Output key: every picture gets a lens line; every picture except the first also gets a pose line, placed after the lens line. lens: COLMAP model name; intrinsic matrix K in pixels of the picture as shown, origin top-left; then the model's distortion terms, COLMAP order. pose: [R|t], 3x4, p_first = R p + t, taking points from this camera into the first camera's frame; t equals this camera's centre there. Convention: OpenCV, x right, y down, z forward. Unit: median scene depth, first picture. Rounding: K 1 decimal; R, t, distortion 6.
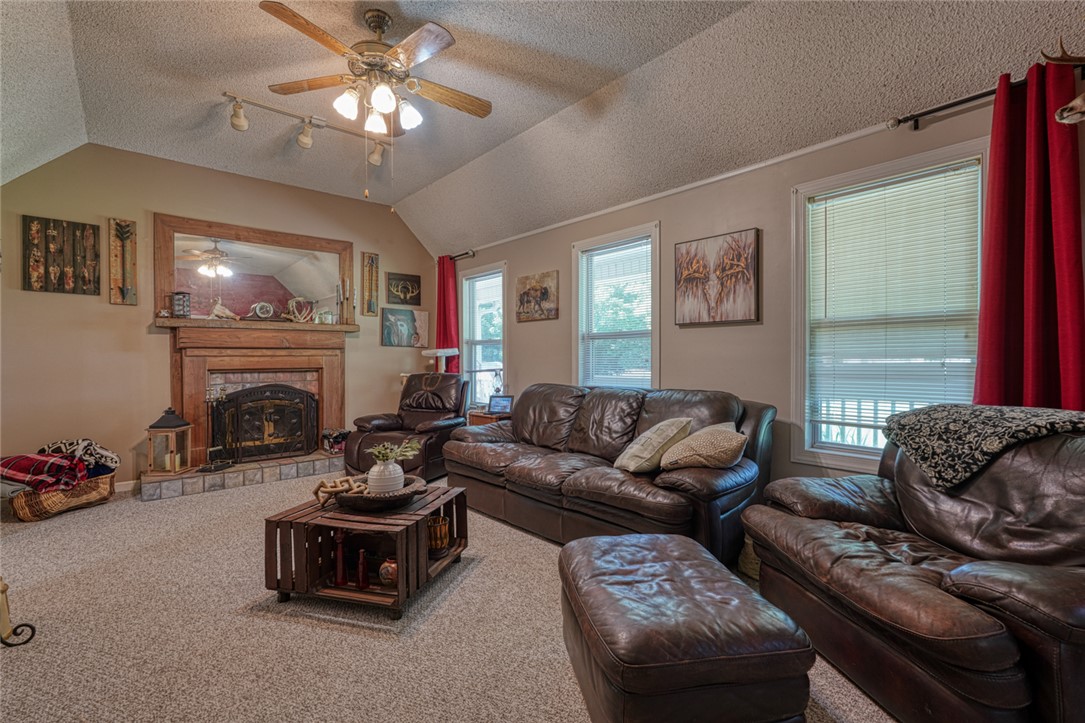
lens RADIAL K [[477.9, 0, 539.4], [0, 477.9, 363.2], [0, 0, 1]] dist [-0.003321, -0.000159]
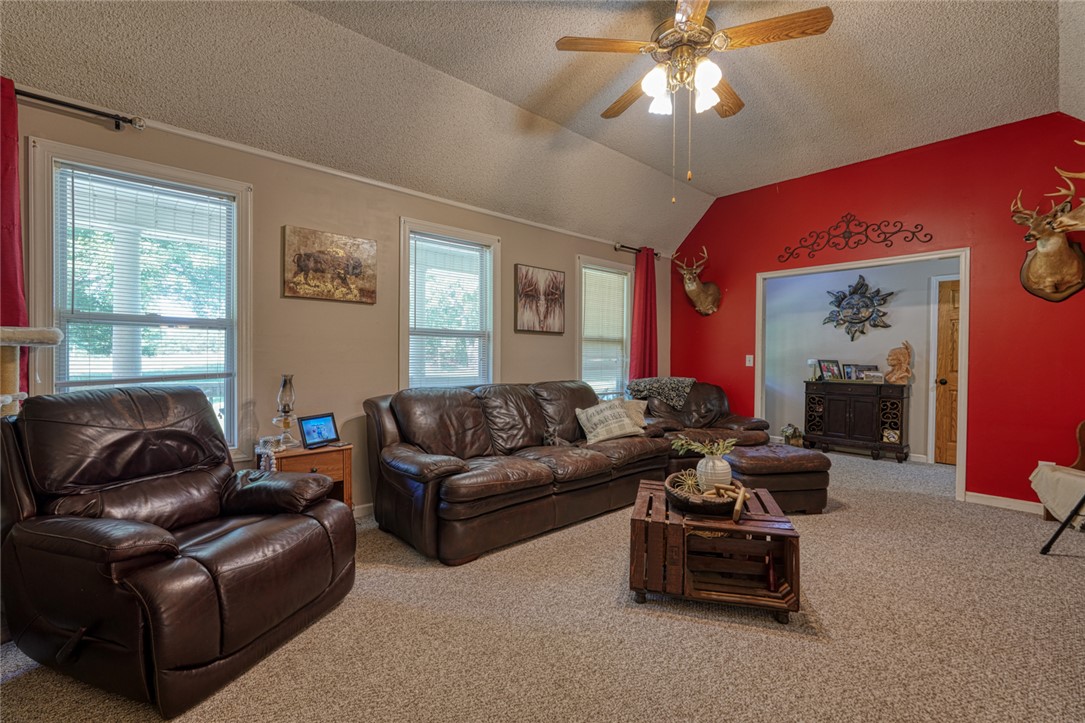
lens RADIAL K [[477.9, 0, 539.4], [0, 477.9, 363.2], [0, 0, 1]] dist [-0.003321, -0.000159]
pose [[-0.002591, -0.008476, 0.999961, -0.966202], [0.001707, 0.999963, 0.008481, -0.006183], [-0.999995, 0.001729, -0.002577, 0.978808]]
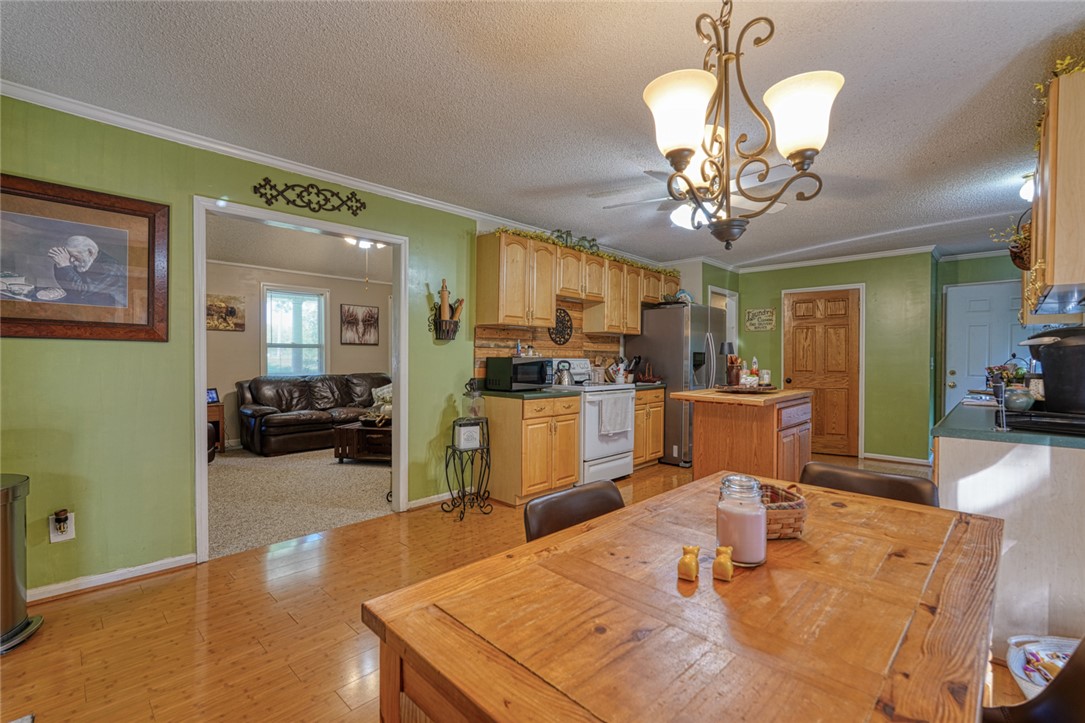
lens RADIAL K [[482.4, 0, 542.5], [0, 482.4, 361.5], [0, 0, 1]] dist [-0.003241, 0.001528]
pose [[-0.069602, -0.002846, 0.997571, -1.920657], [0.008166, 0.999961, 0.003423, -0.001208], [-0.997541, 0.008385, -0.069576, 0.289052]]
